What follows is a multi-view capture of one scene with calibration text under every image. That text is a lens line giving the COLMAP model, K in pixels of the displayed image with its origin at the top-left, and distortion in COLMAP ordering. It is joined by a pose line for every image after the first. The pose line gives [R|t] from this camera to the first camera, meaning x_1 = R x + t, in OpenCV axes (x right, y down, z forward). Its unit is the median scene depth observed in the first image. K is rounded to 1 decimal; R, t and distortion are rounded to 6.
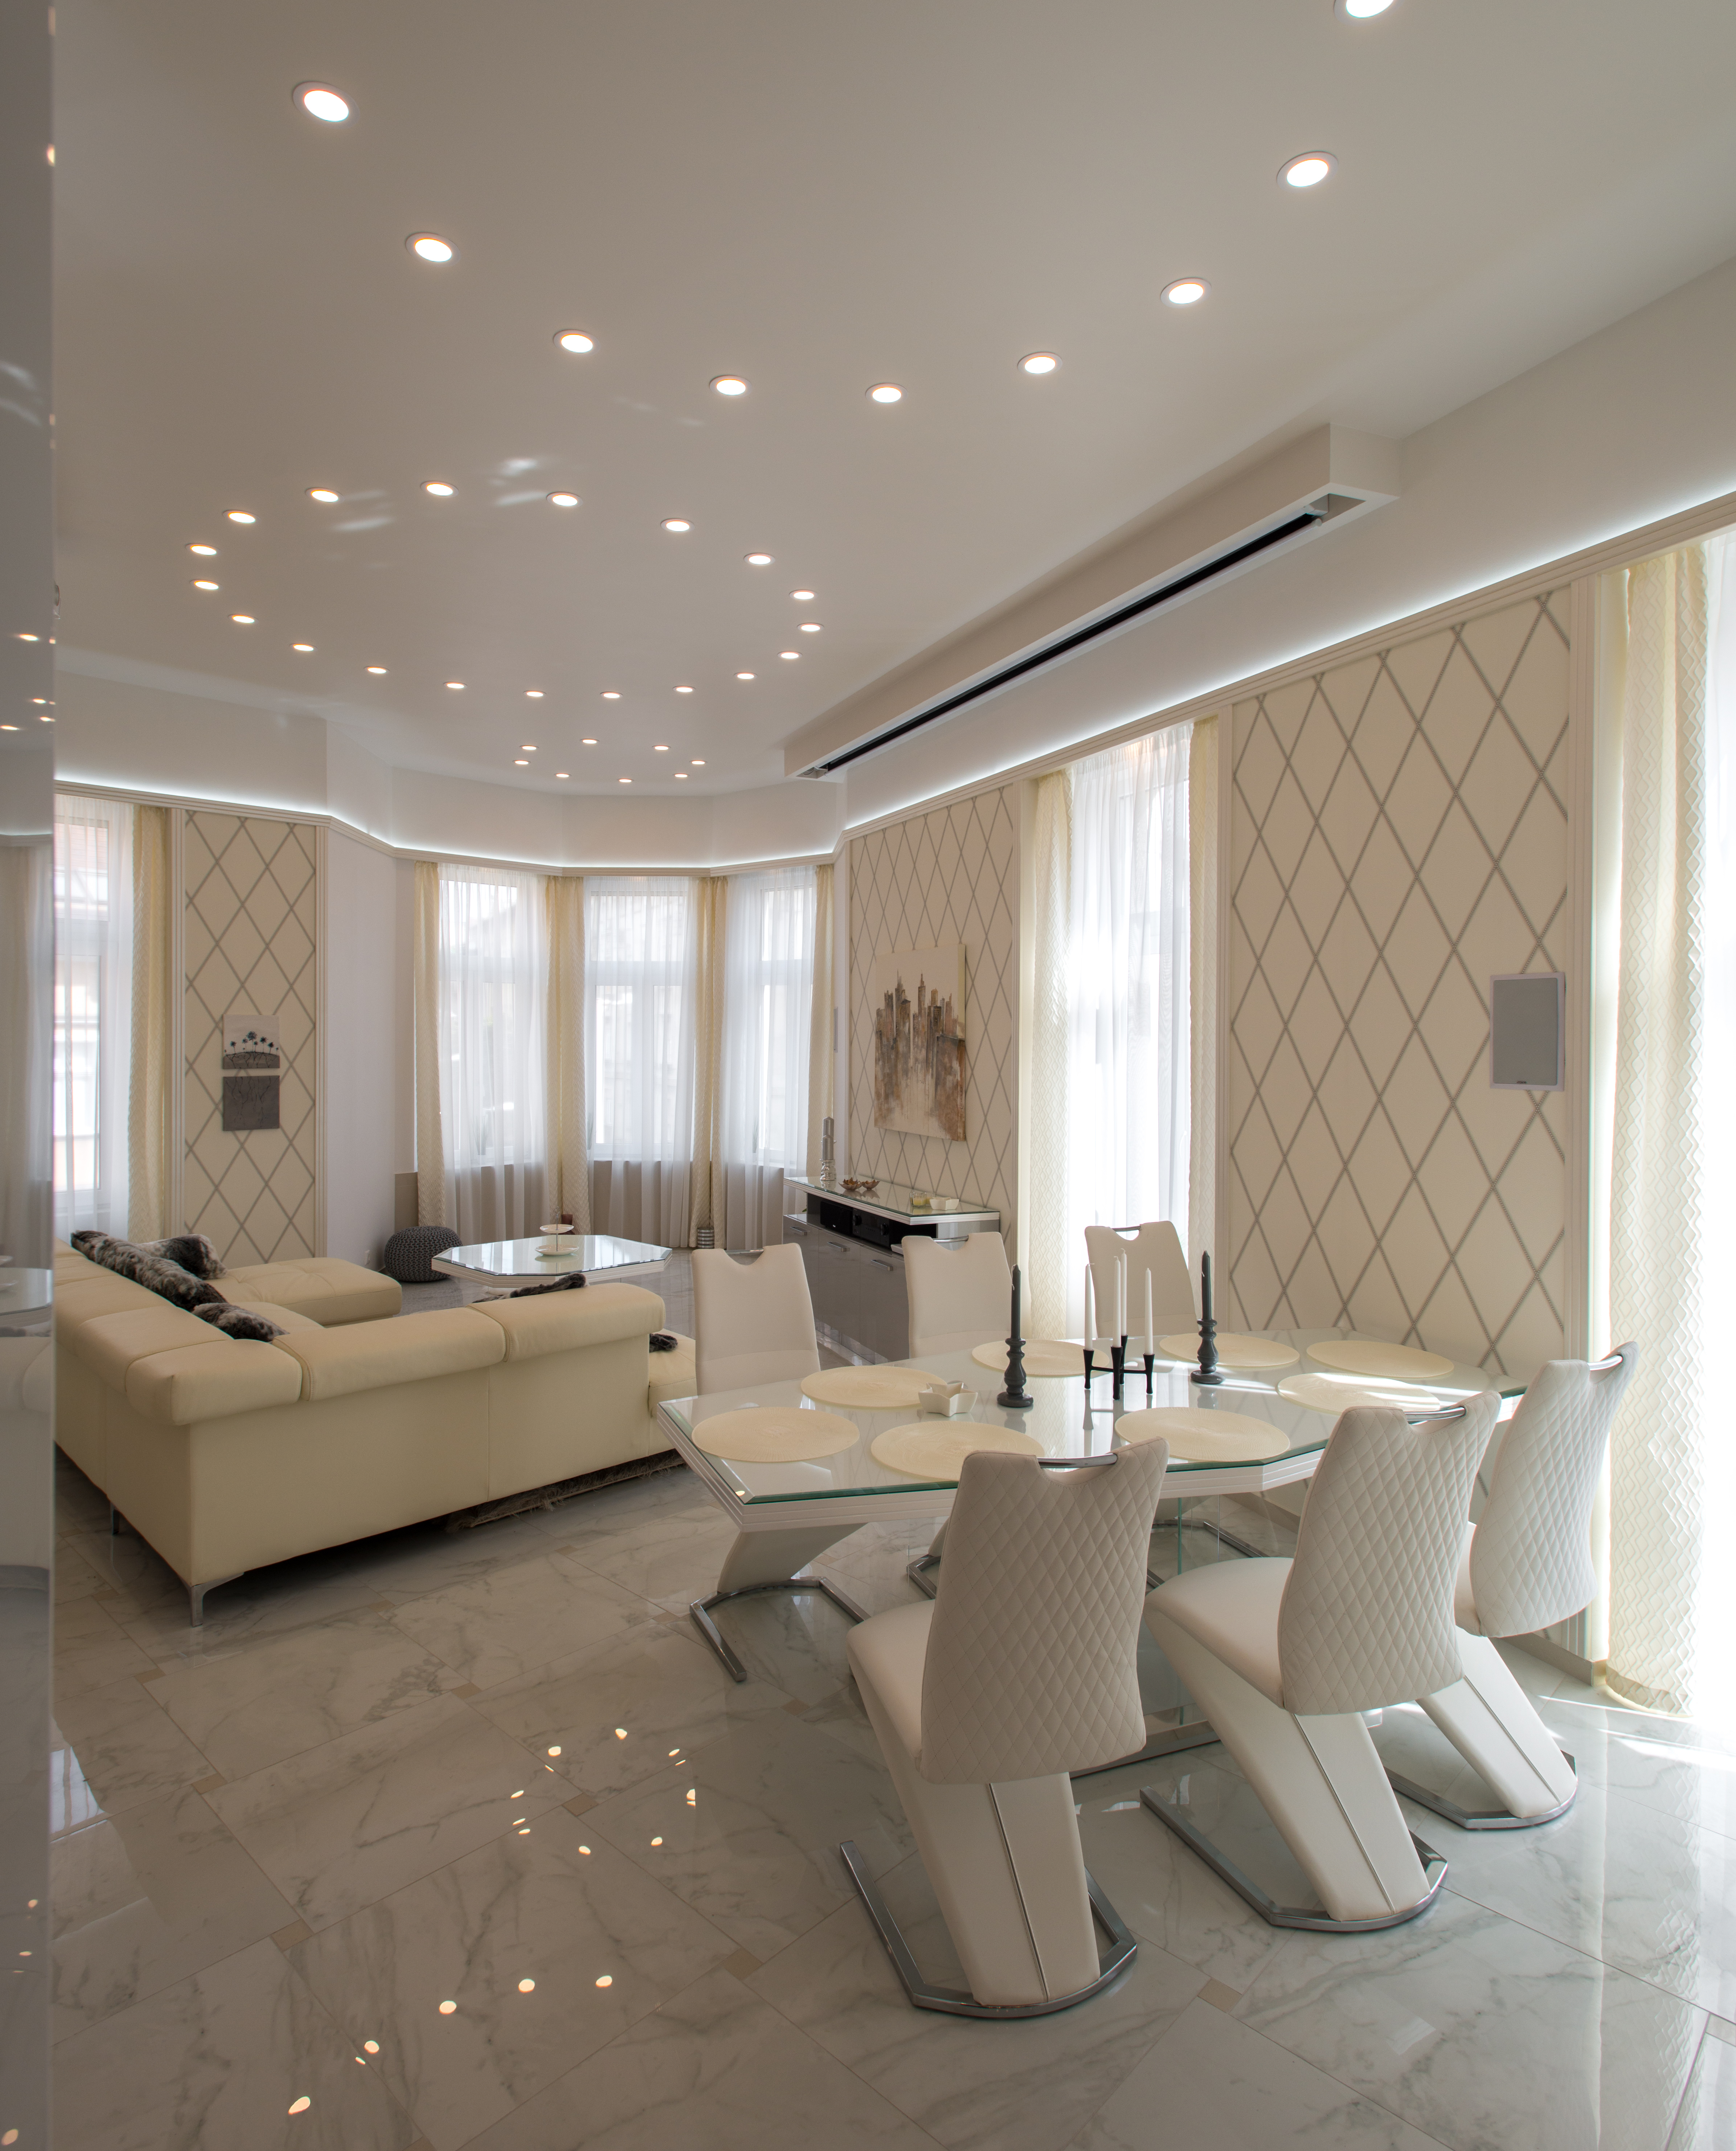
lens RADIAL K [[1224.4, 0, 836.9], [0, 1224.4, 1039.7], [0, 0, 1]] dist [0.007894, 0.001566]
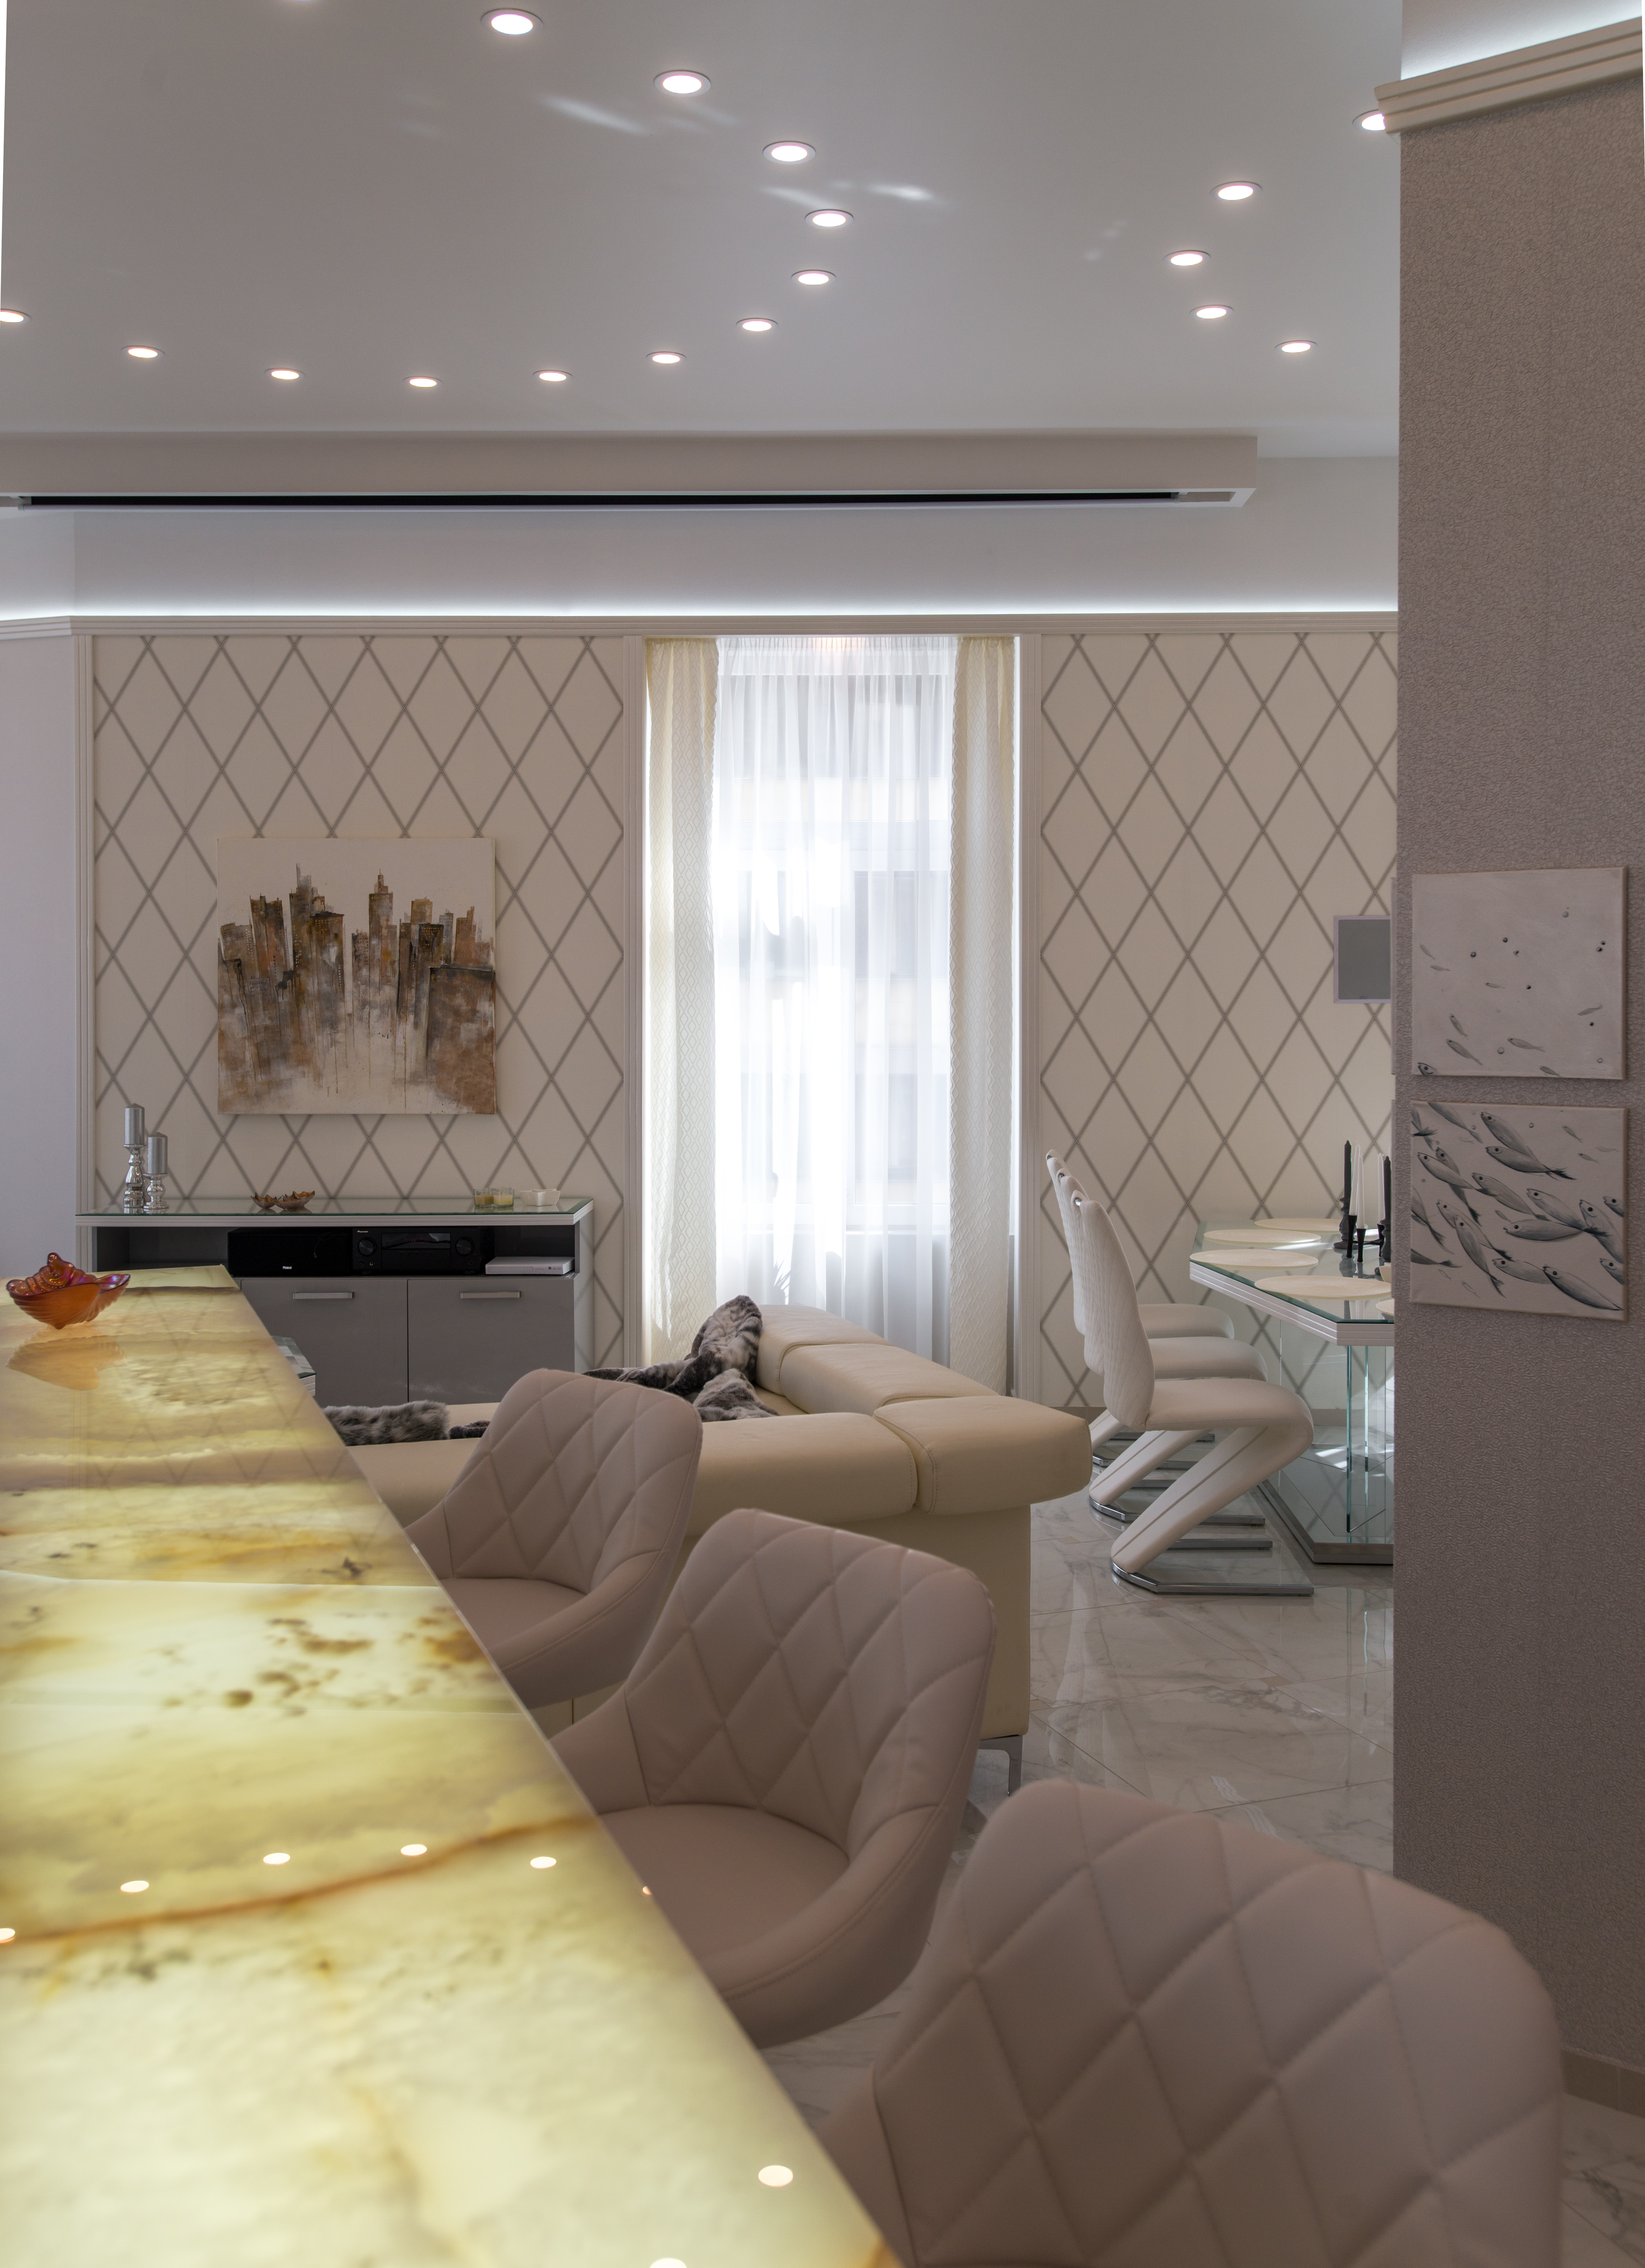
lens RADIAL K [[1991.0, 0, 818.1], [0, 1991.0, 1010.7], [0, 0, 1]] dist [0.044428, -0.006619]
pose [[0.409400, -0.014561, 0.912239, -0.823584], [0.007167, 0.999893, 0.012744, 0.008671], [-0.912327, 0.001320, 0.409461, 0.327879]]
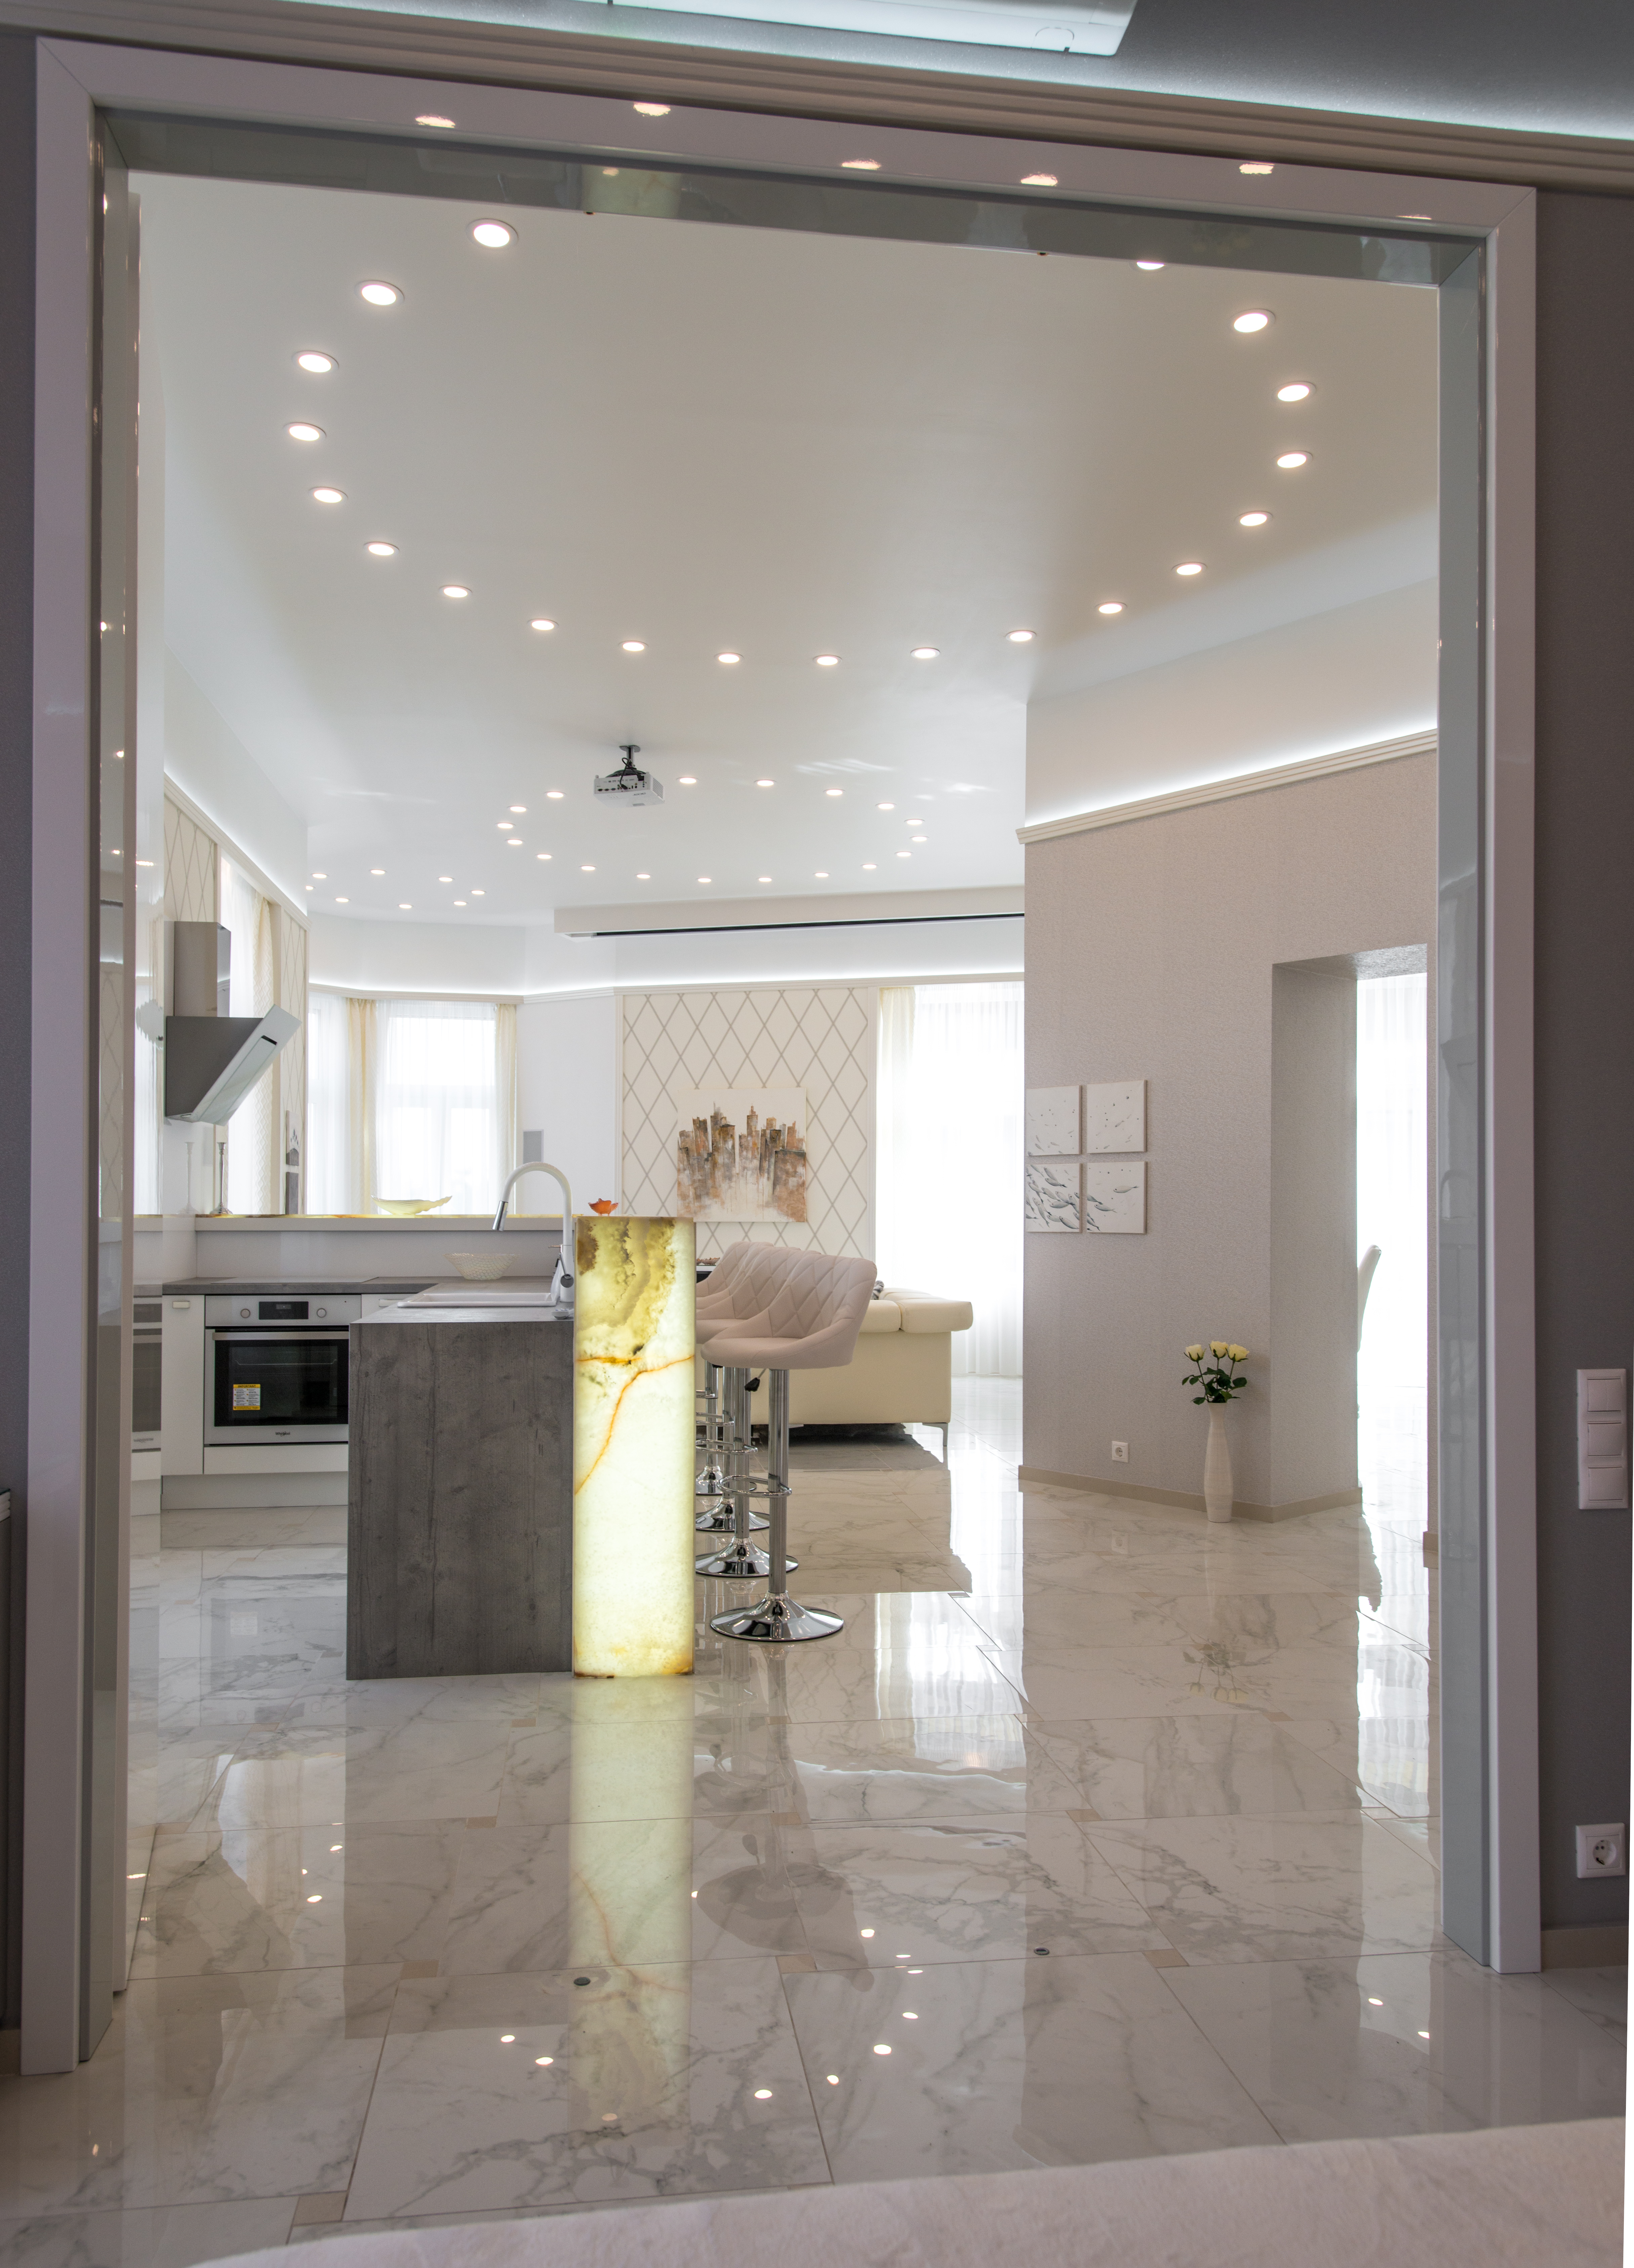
lens RADIAL K [[1555.4, 0, 808.2], [0, 1555.4, 1192.1], [0, 0, 1]] dist [0.033018, 0.000110]
pose [[0.612725, 0.007536, 0.790260, -1.274029], [0.004310, 0.999908, -0.012877, 0.066452], [-0.790285, 0.011296, 0.612636, -0.131955]]
